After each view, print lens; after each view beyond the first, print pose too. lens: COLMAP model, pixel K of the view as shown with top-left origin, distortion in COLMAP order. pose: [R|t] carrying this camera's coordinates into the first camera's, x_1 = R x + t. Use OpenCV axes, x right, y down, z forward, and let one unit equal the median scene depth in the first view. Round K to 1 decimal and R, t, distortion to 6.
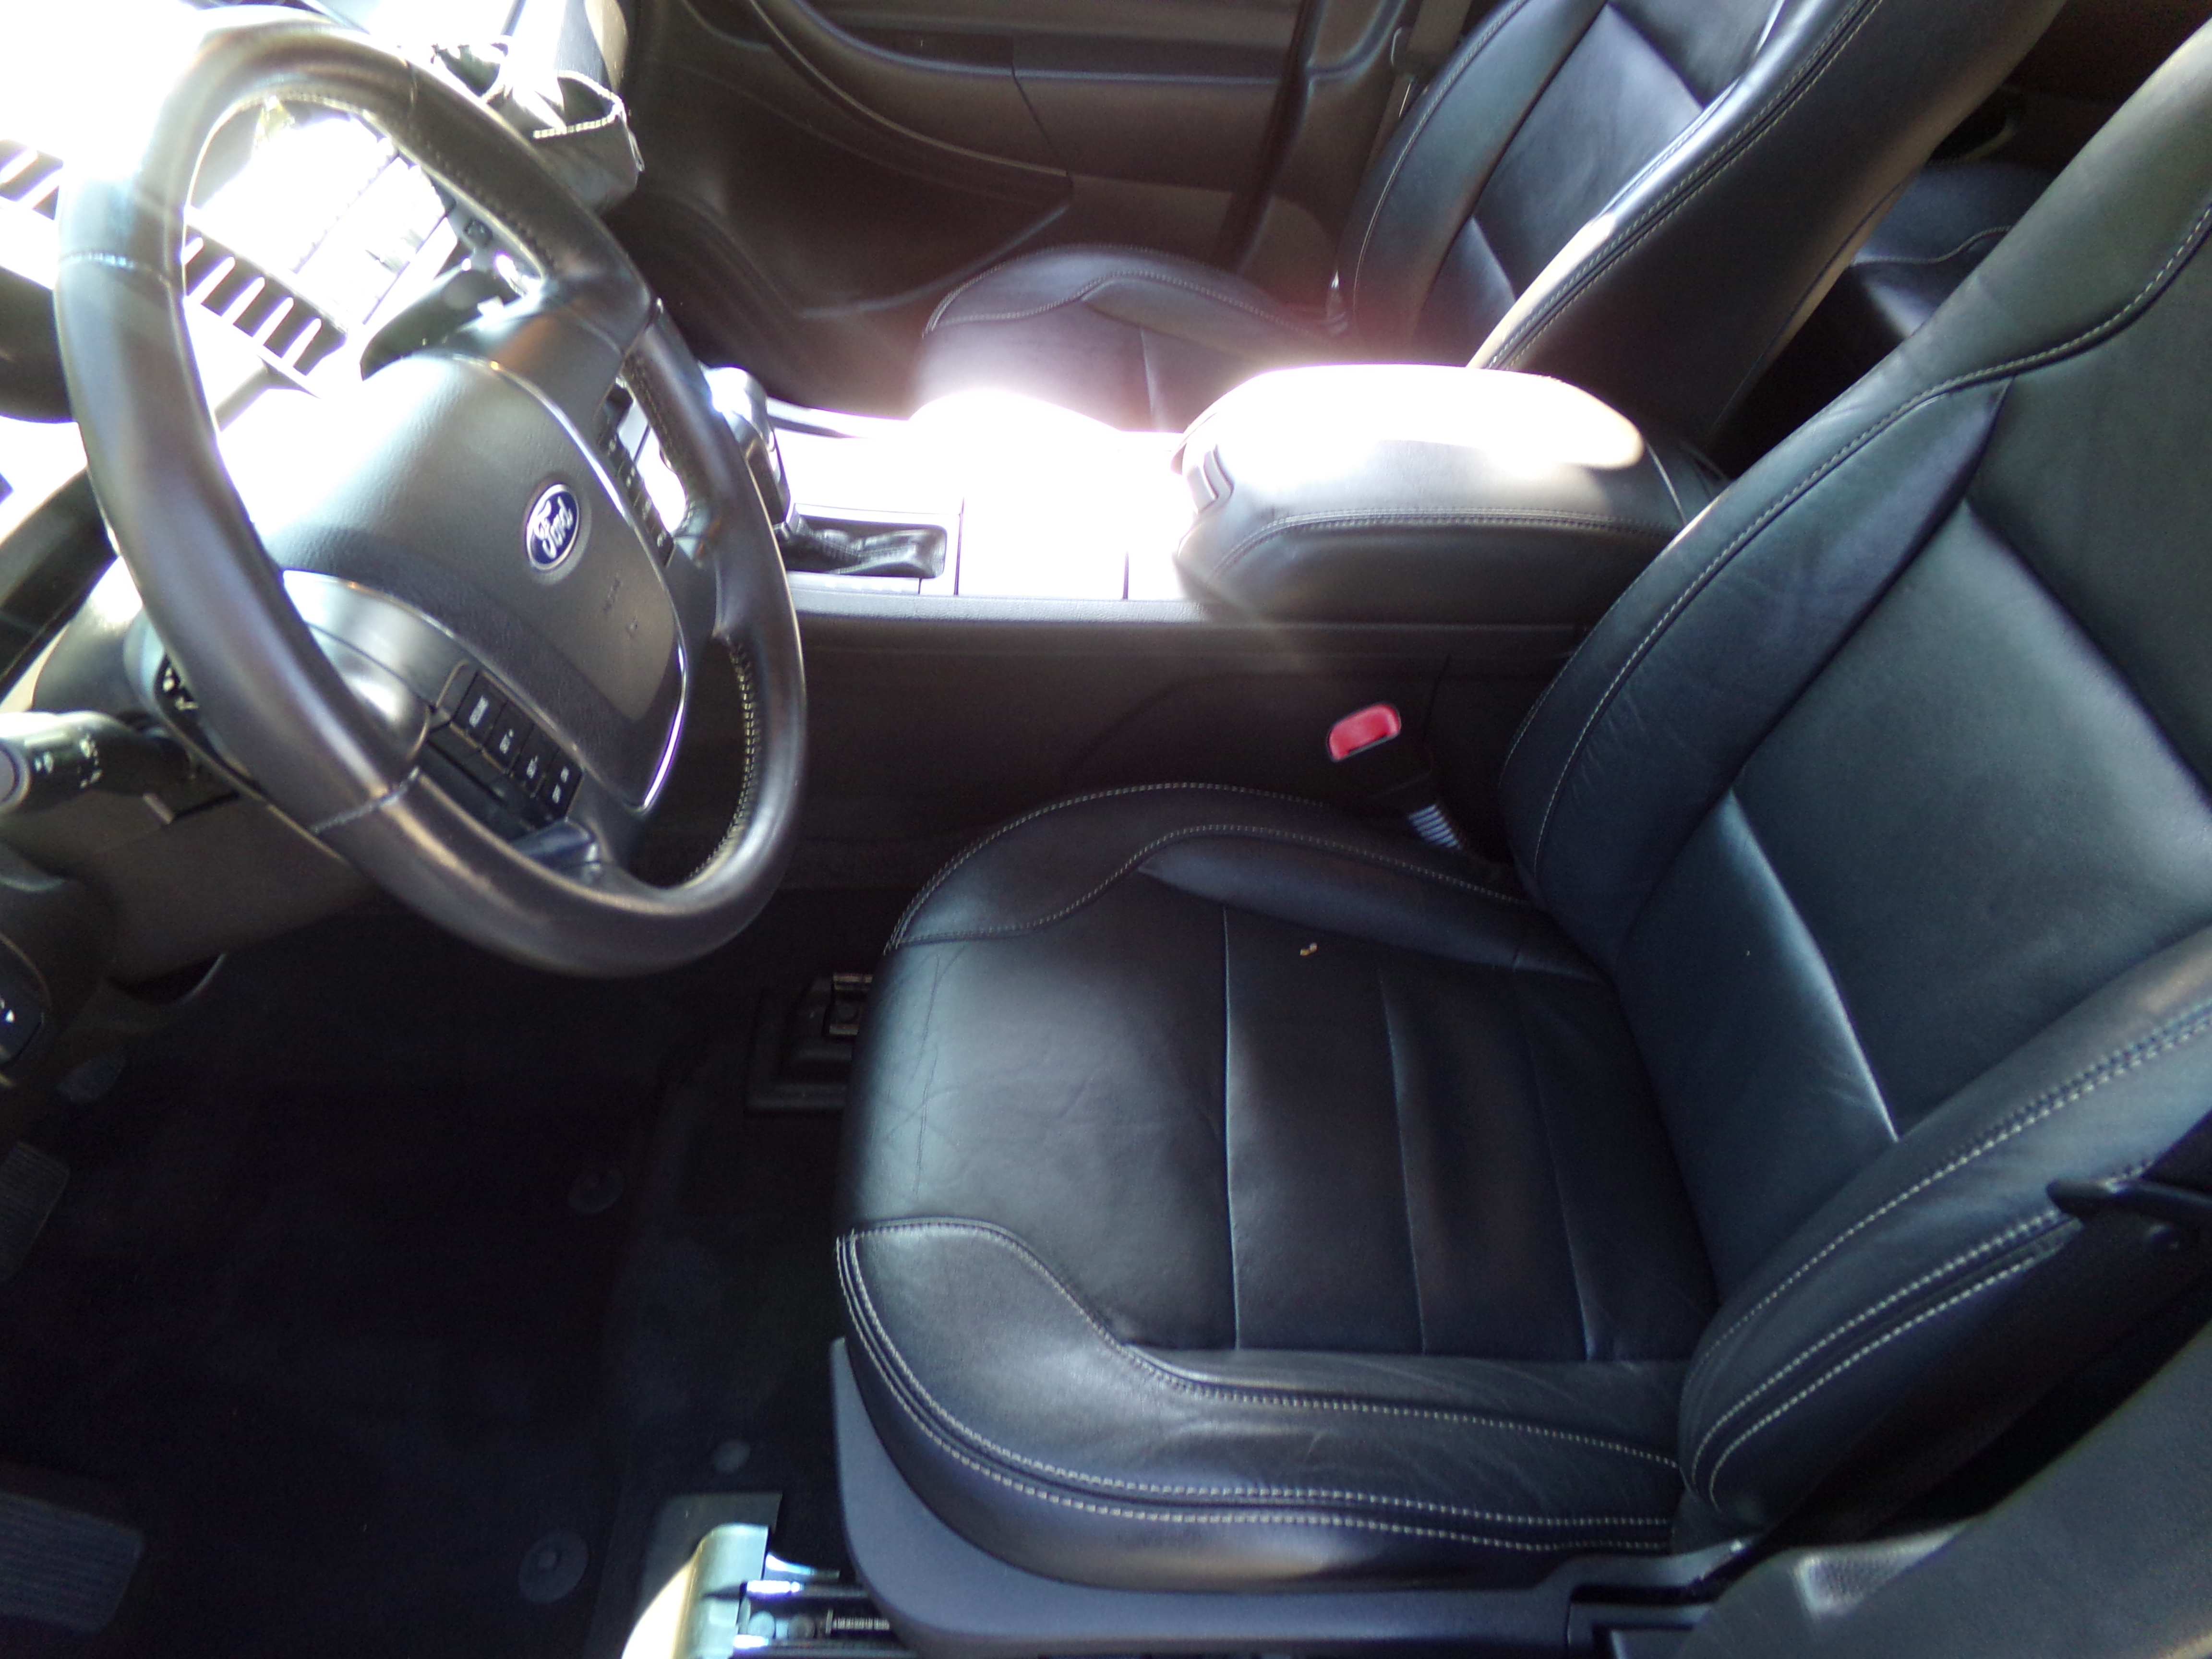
lens RADIAL K [[1854.6, 0, 1104.1], [0, 1854.6, 824.0], [0, 0, 1]] dist [-0.176167, 0.484335]
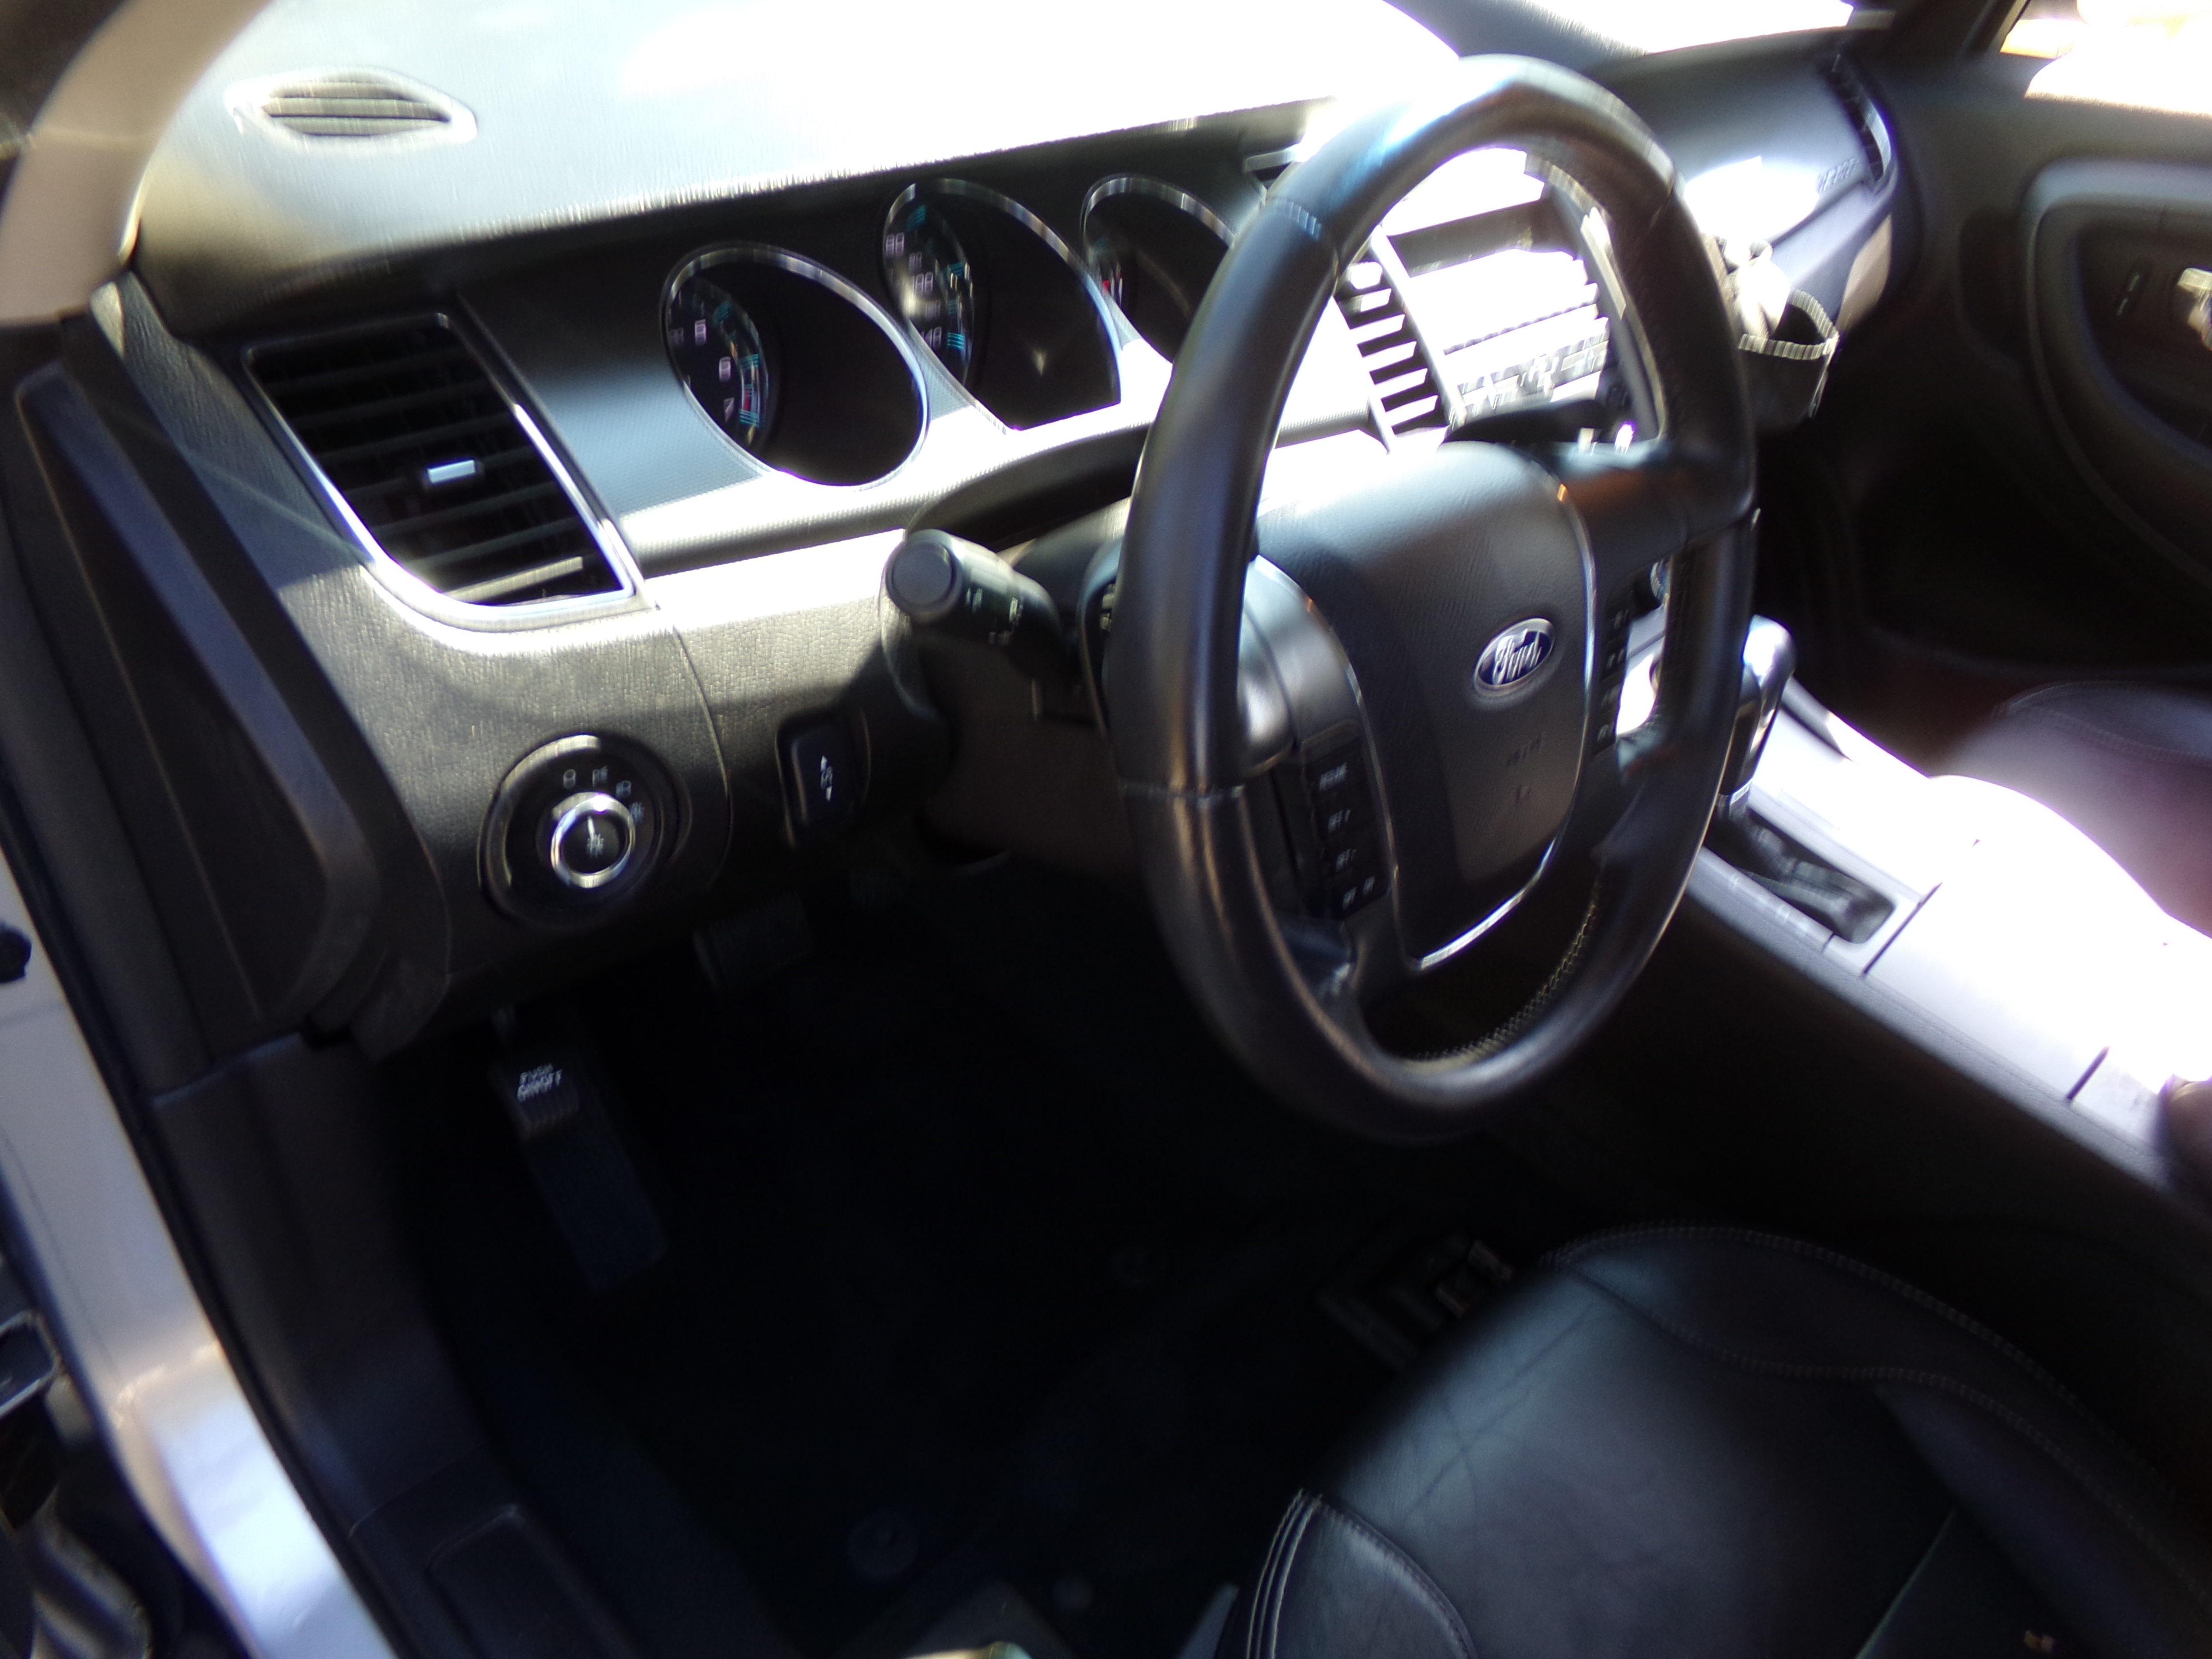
lens RADIAL K [[1854.6, 0, 1104.1], [0, 1854.6, 824.0], [0, 0, 1]] dist [-0.176167, 0.484335]
pose [[0.732855, 0.536921, -0.417899, -0.022394], [-0.584276, 0.811359, 0.017817, 0.007773], [0.348633, 0.231111, 0.908319, 0.108035]]
